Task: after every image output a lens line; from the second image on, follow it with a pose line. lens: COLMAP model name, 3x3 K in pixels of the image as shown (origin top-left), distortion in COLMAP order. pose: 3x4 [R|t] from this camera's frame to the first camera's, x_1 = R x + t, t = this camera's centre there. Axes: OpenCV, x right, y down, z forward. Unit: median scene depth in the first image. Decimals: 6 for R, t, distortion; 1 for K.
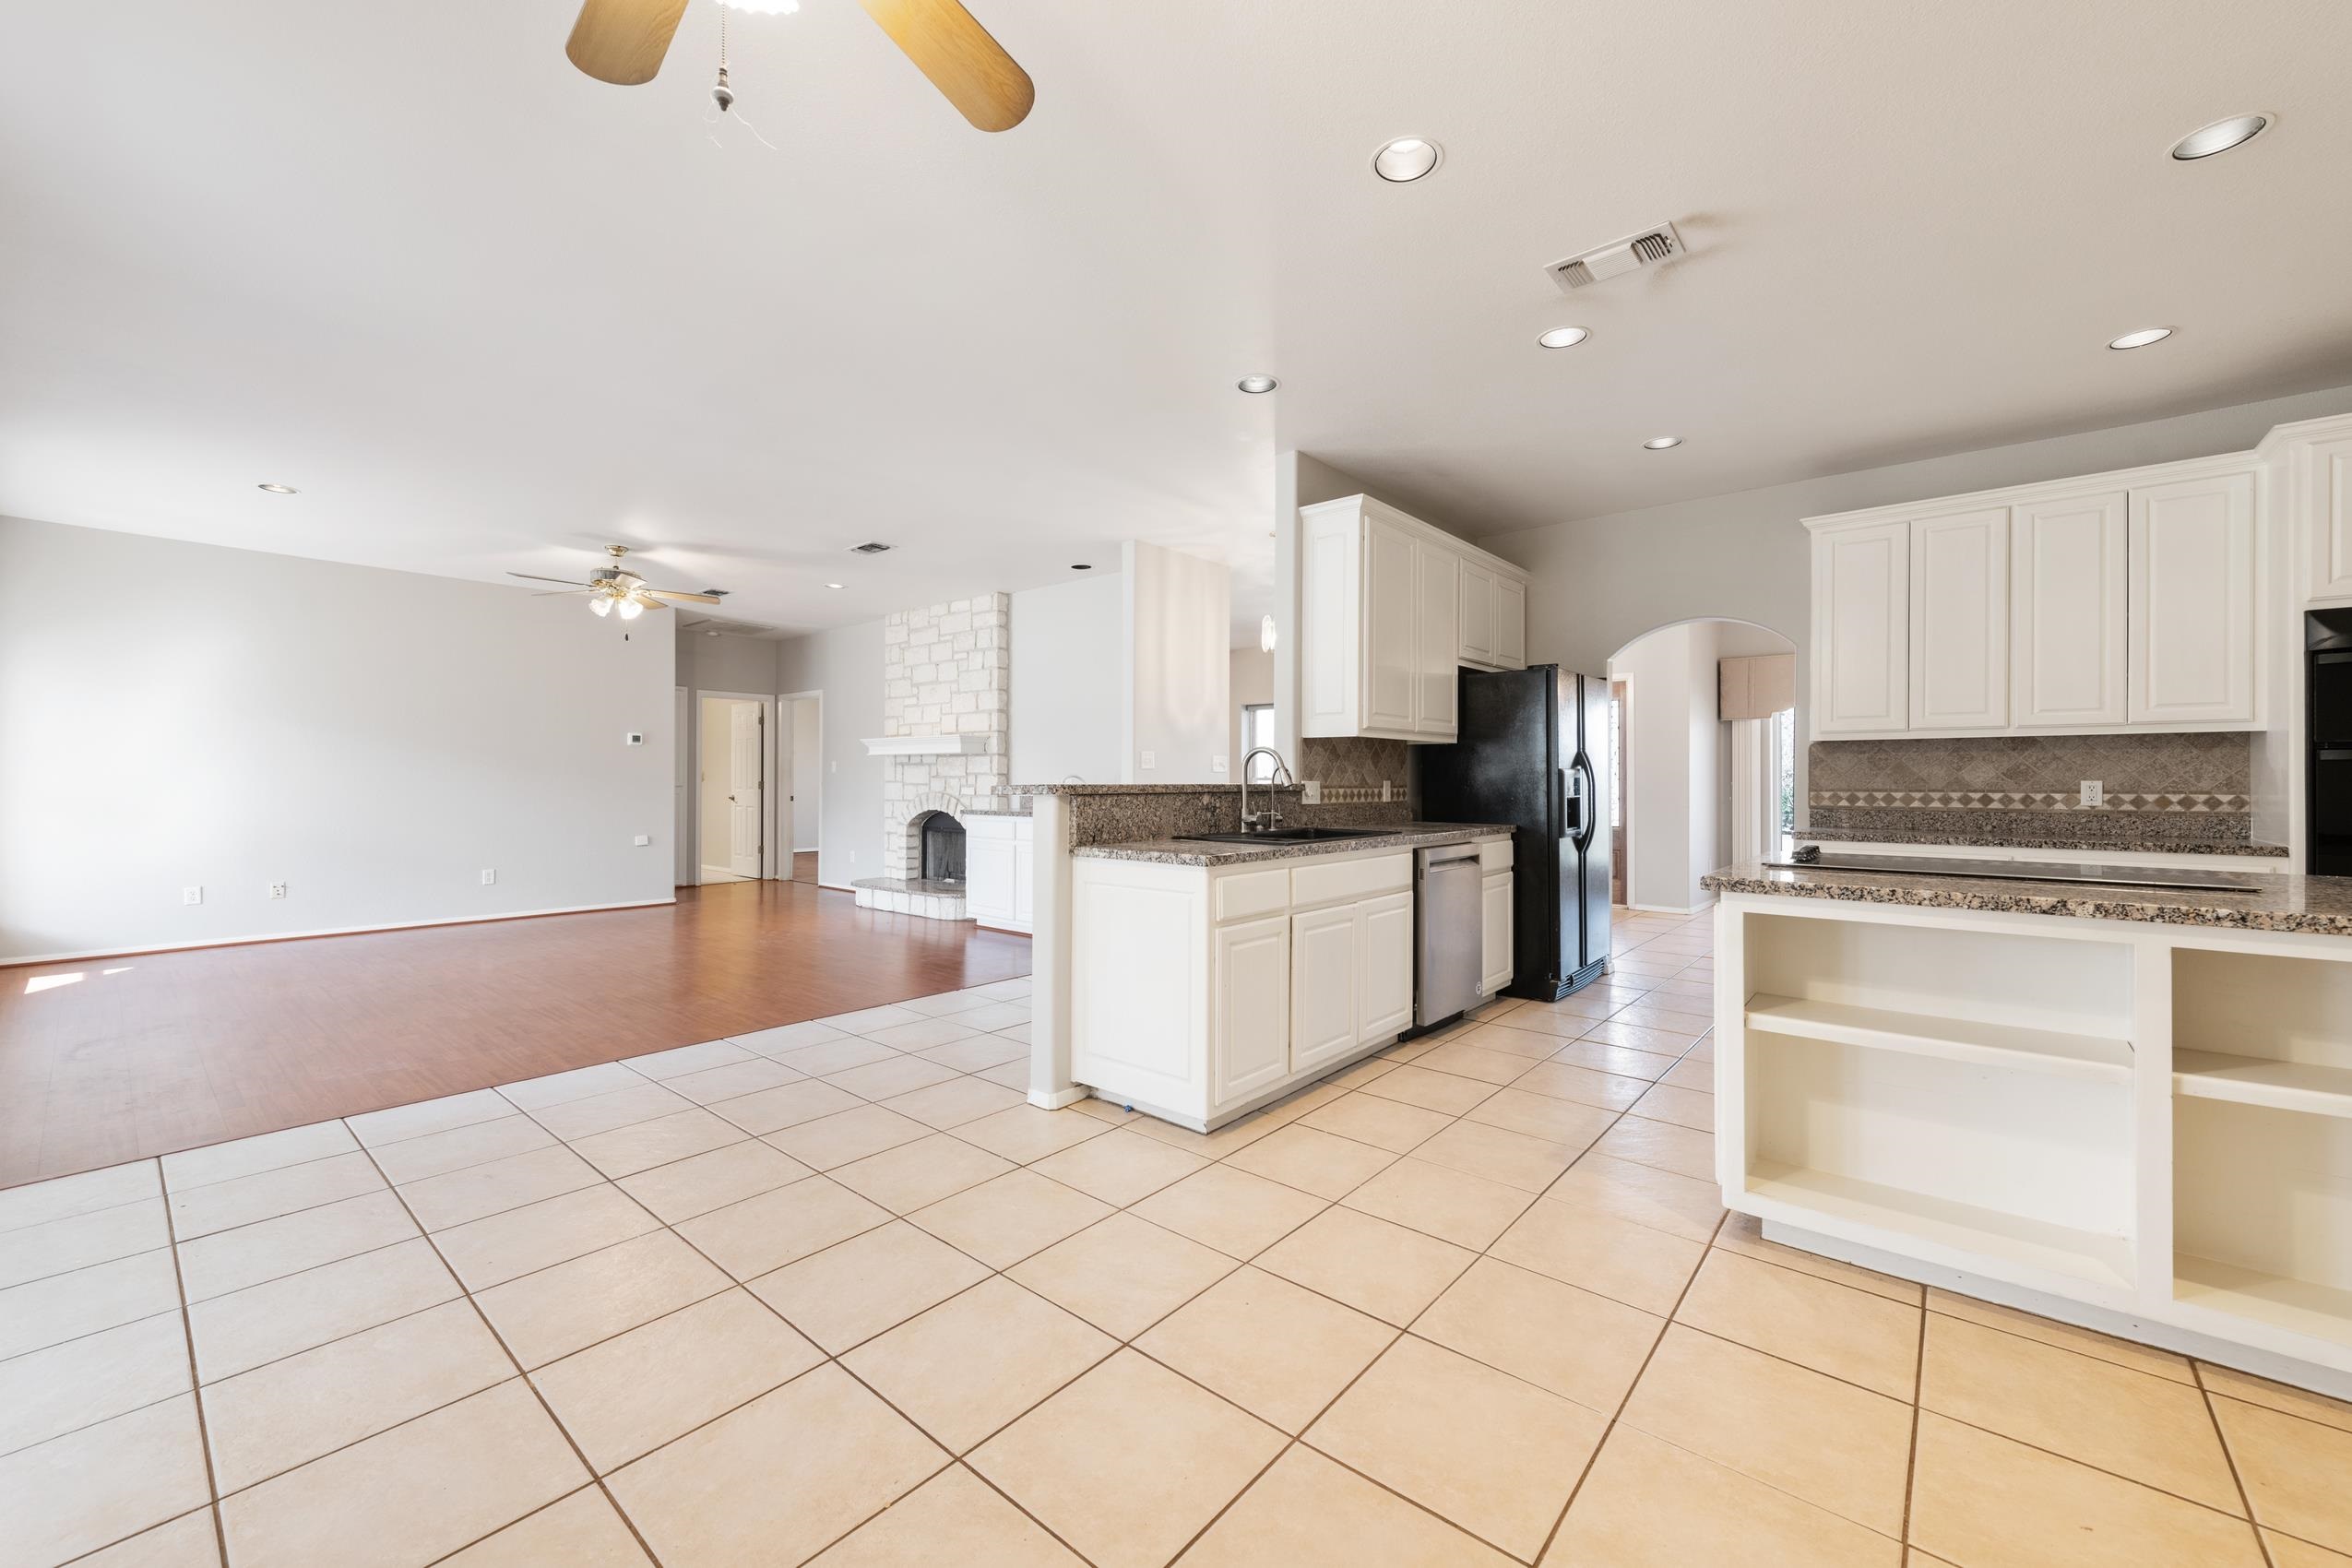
lens RADIAL K [[923.0, 0, 1188.3], [0, 923.0, 778.9], [0, 0, 1]] dist [0.008809, -0.001691]
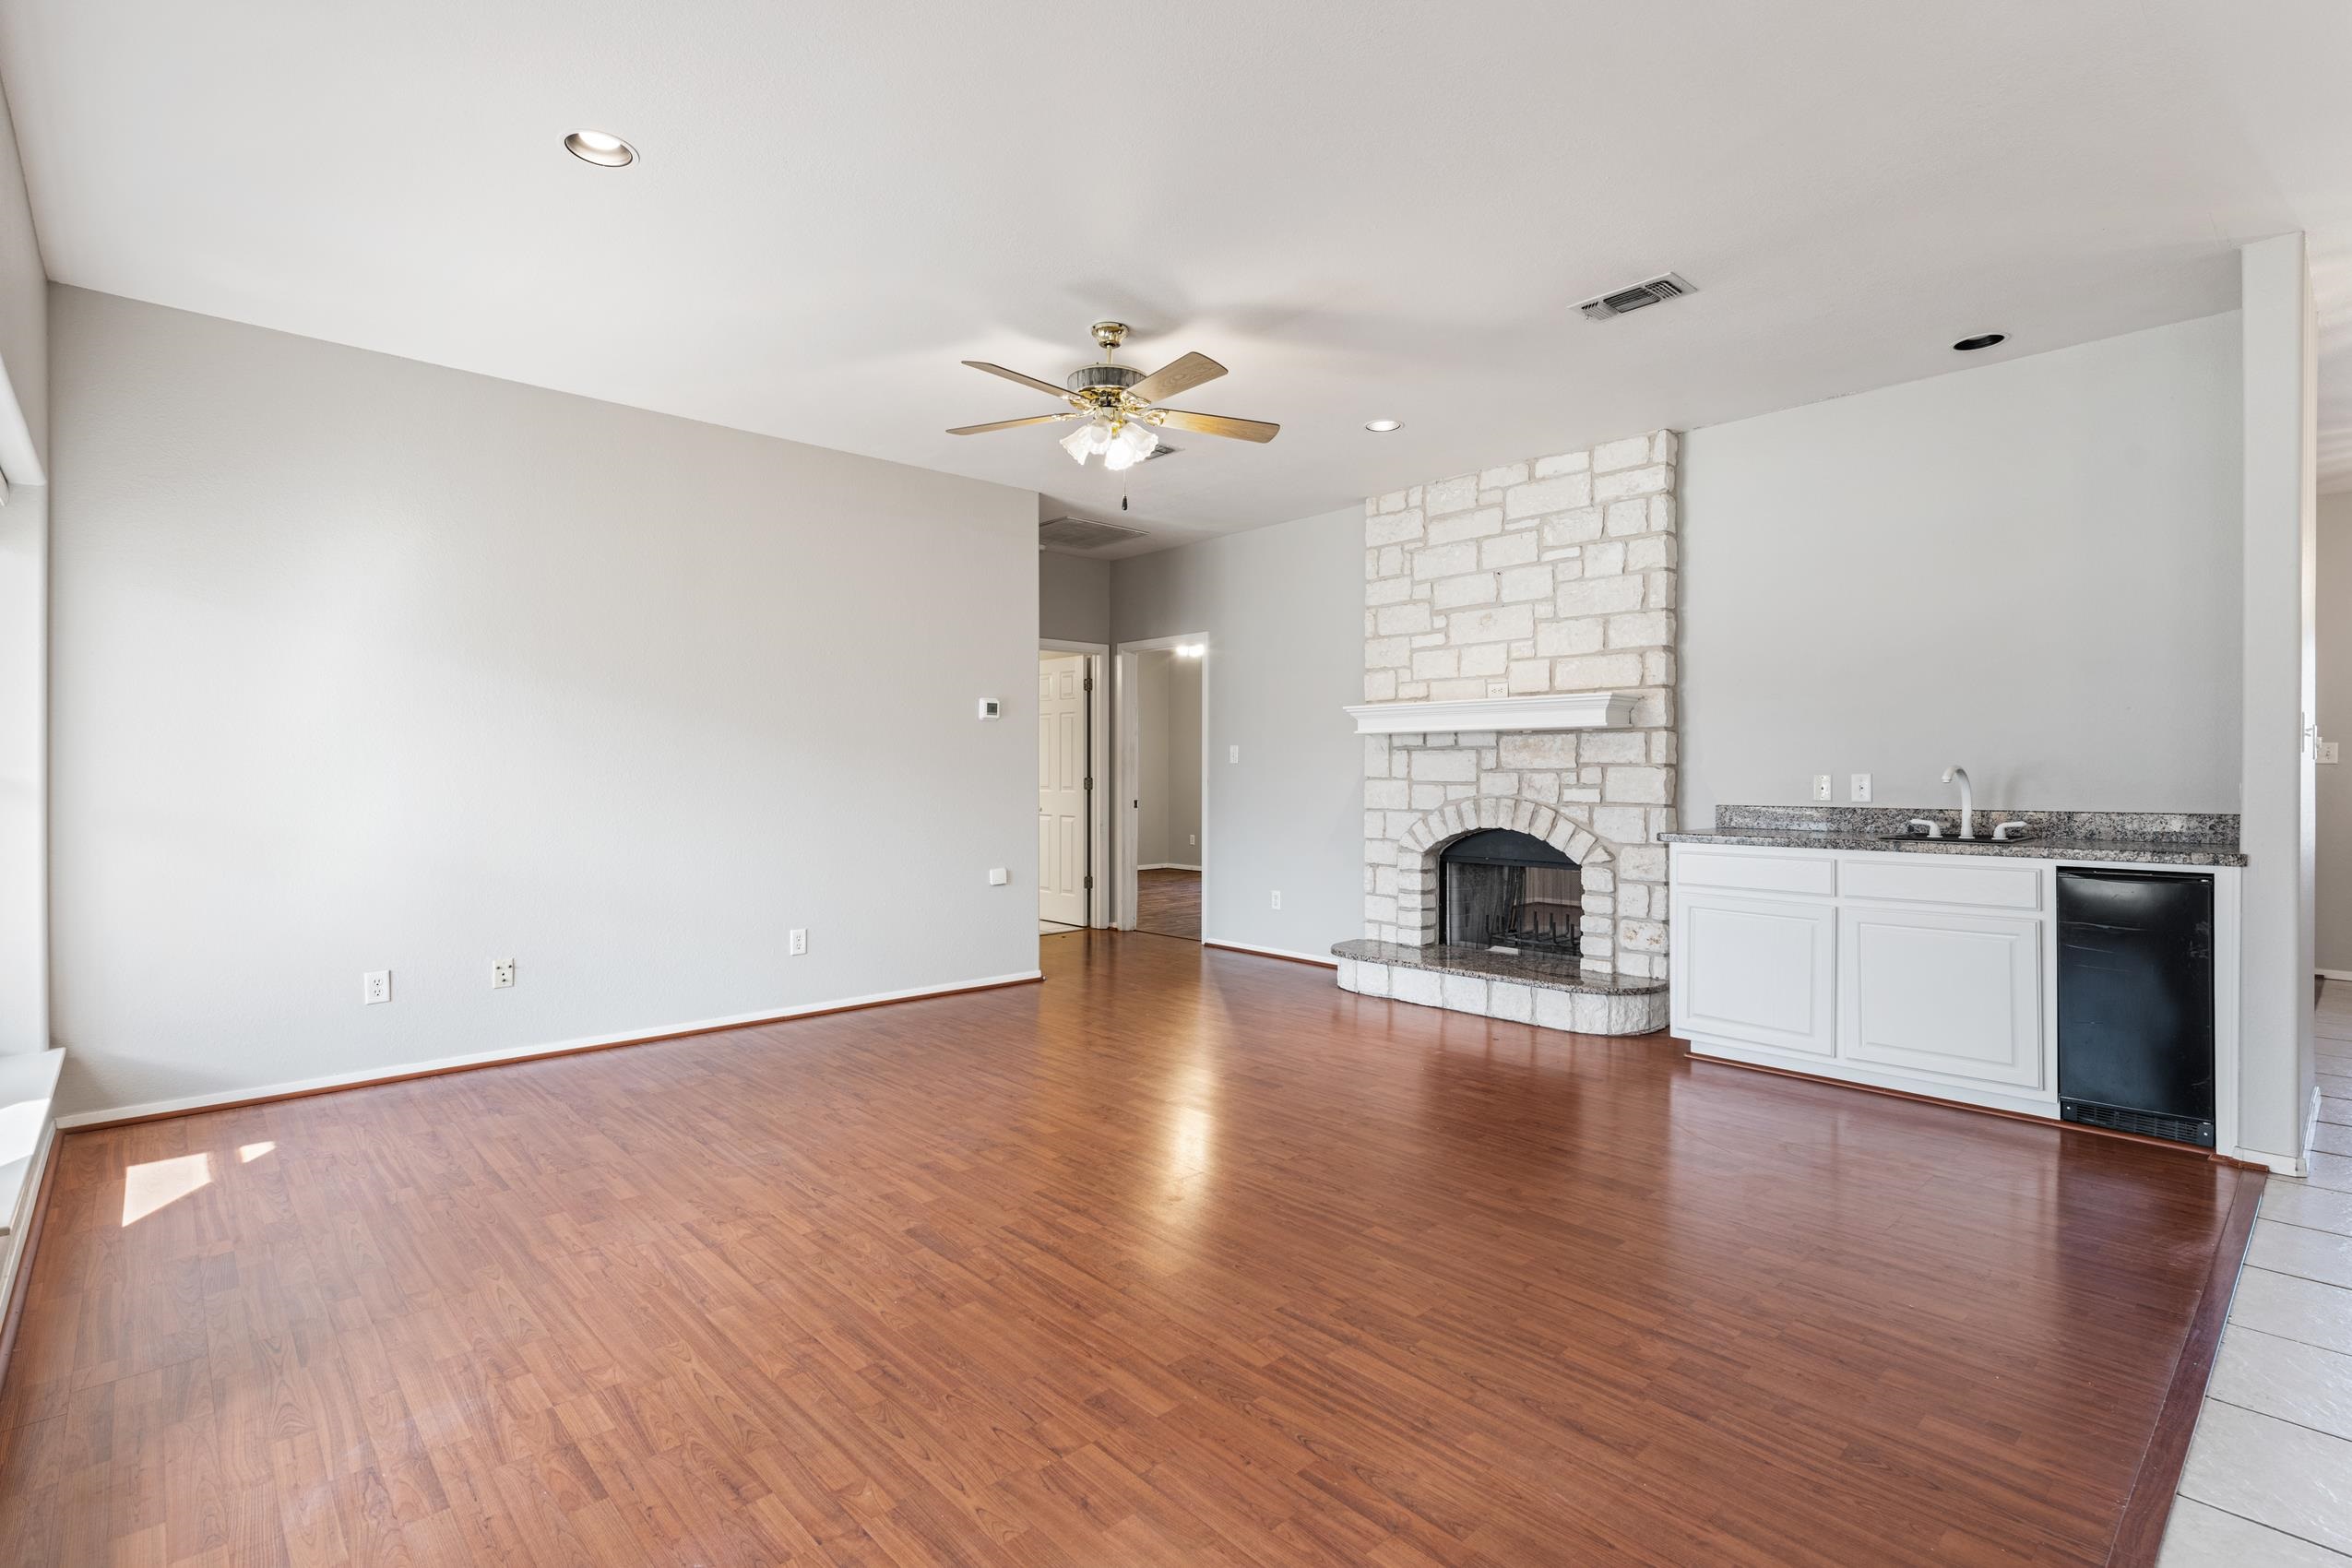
lens RADIAL K [[1112.0, 0, 1184.7], [0, 1112.0, 774.2], [0, 0, 1]] dist [0.015589, -0.003872]
pose [[0.992800, -0.002078, -0.119770, -0.436779], [0.002292, 0.999996, 0.001642, -0.001522], [0.119766, -0.001905, 0.992800, 0.336378]]
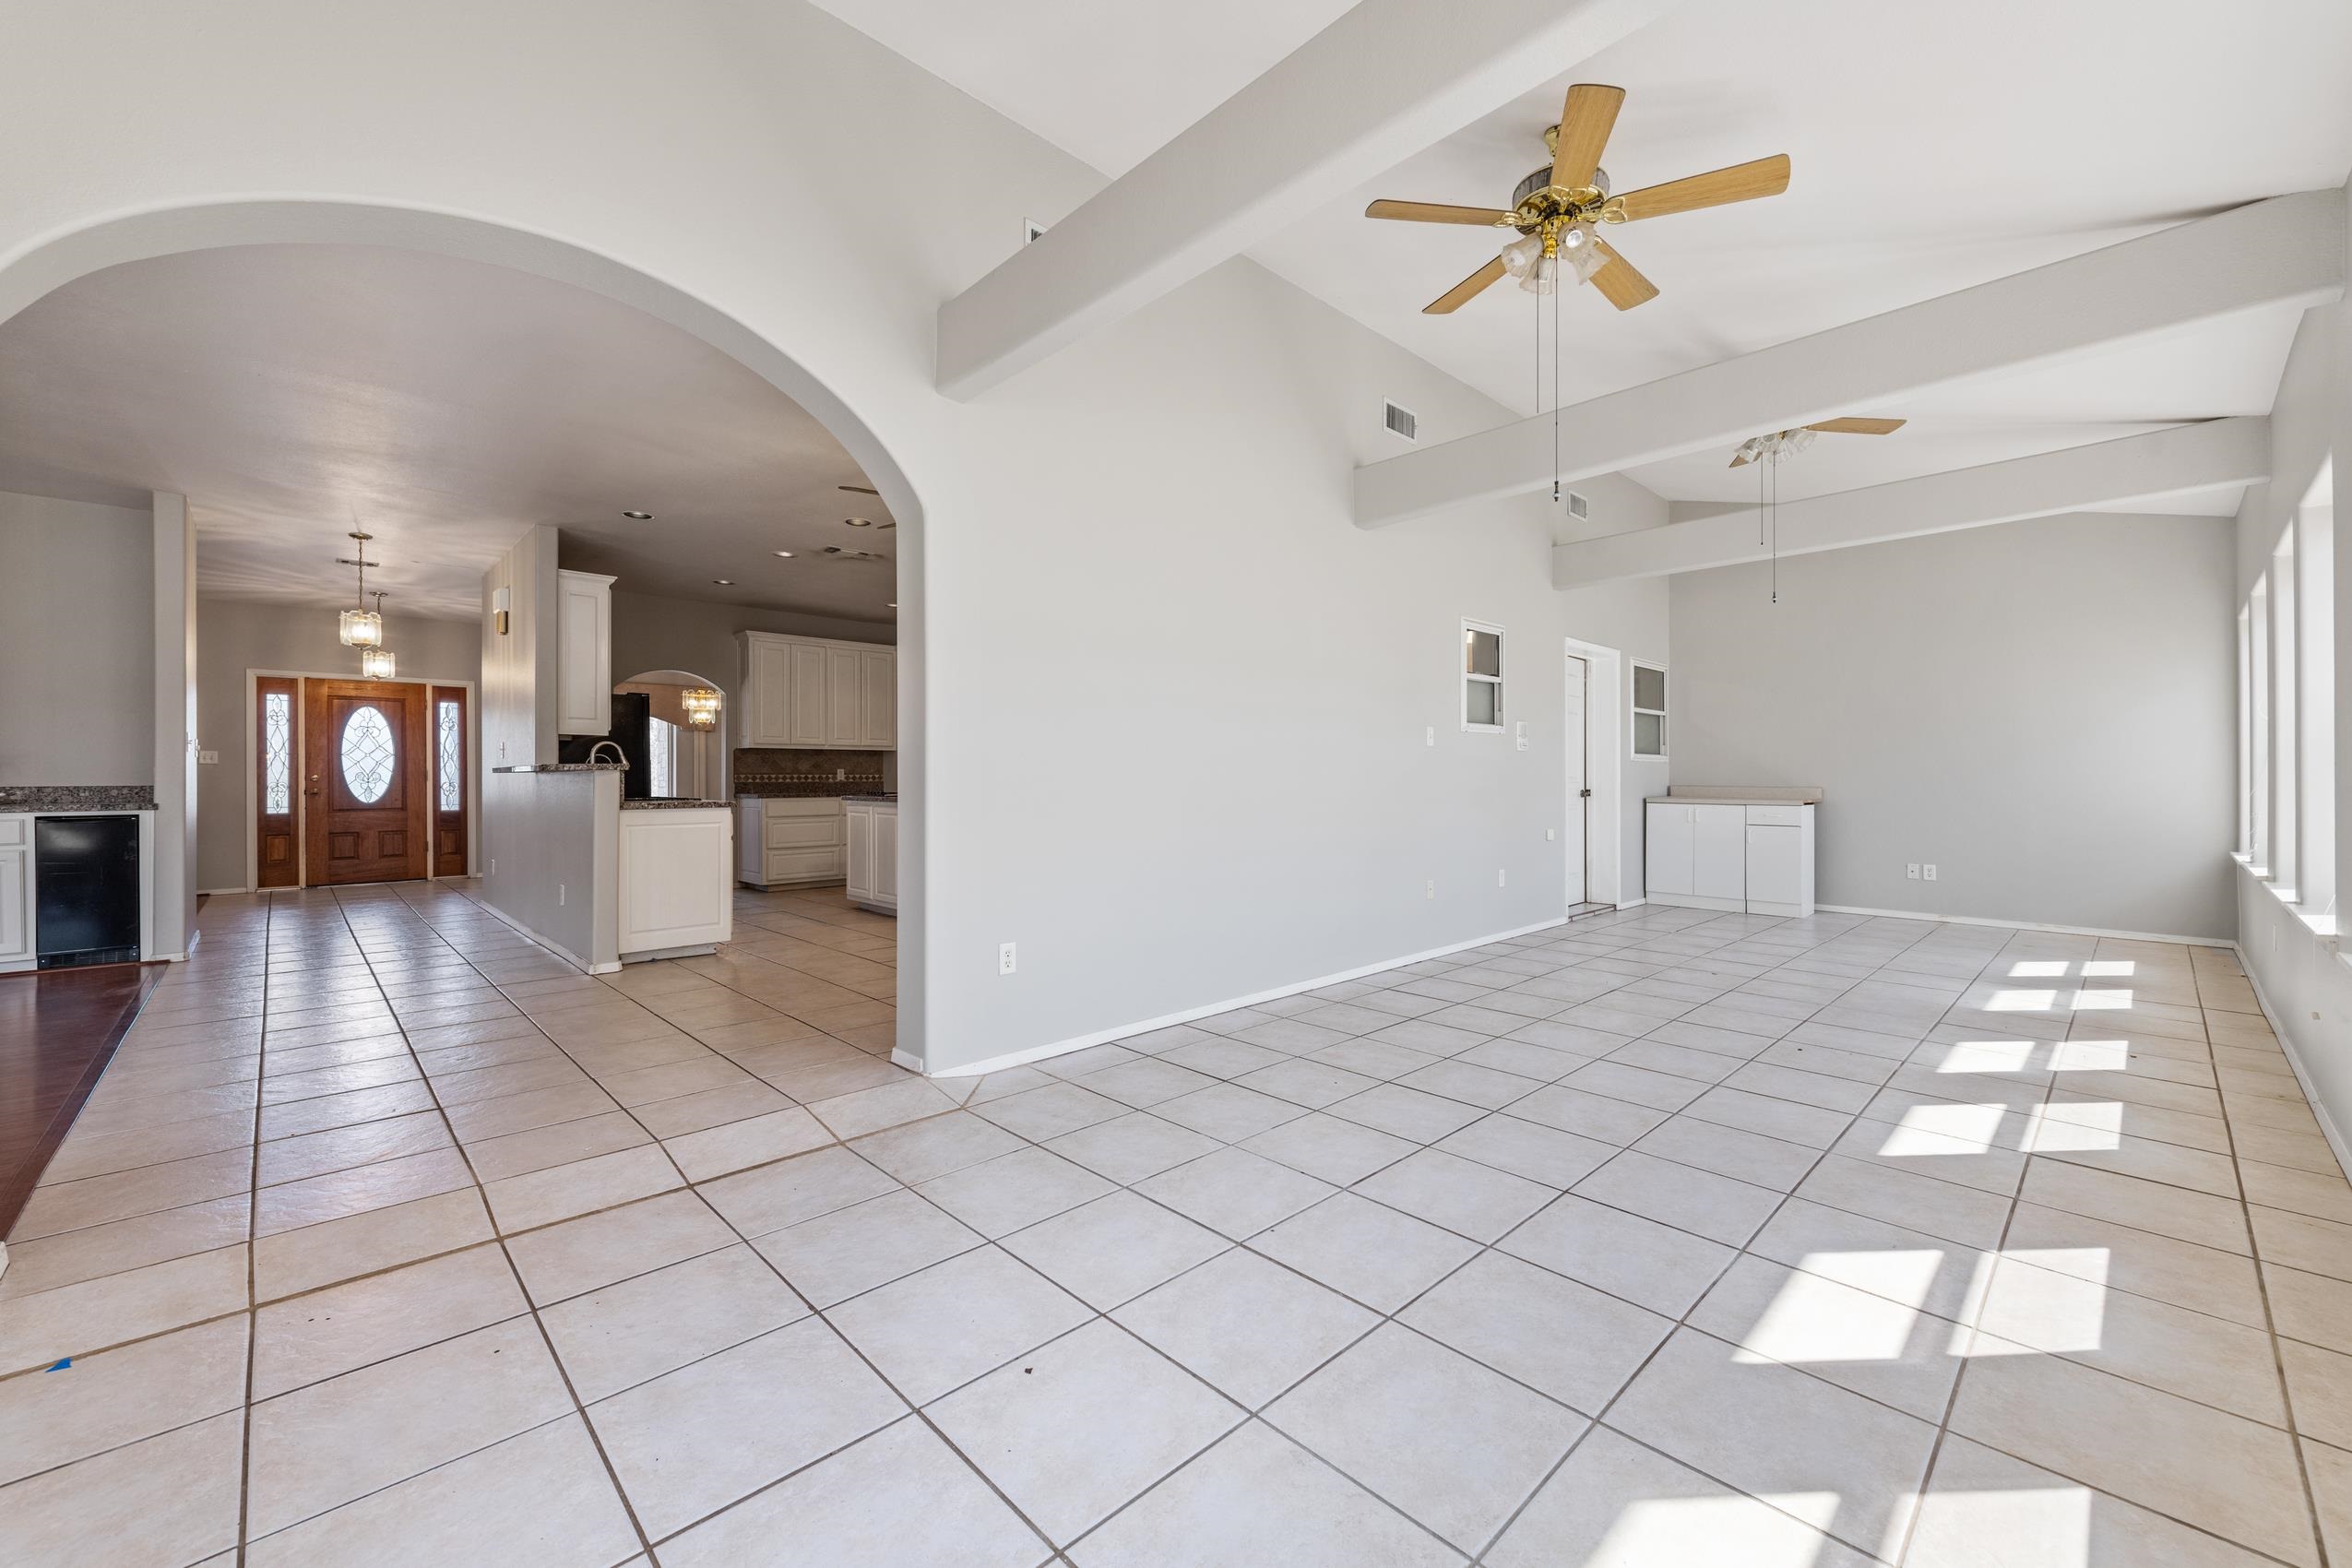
lens RADIAL K [[923.0, 0, 1178.1], [0, 923.0, 777.5], [0, 0, 1]] dist [0.008809, -0.001691]
pose [[0.102341, -0.000124, 0.994749, -0.718646], [0.003237, 0.999995, -0.000208, 0.015043], [-0.994744, 0.003241, 0.102341, -0.045128]]
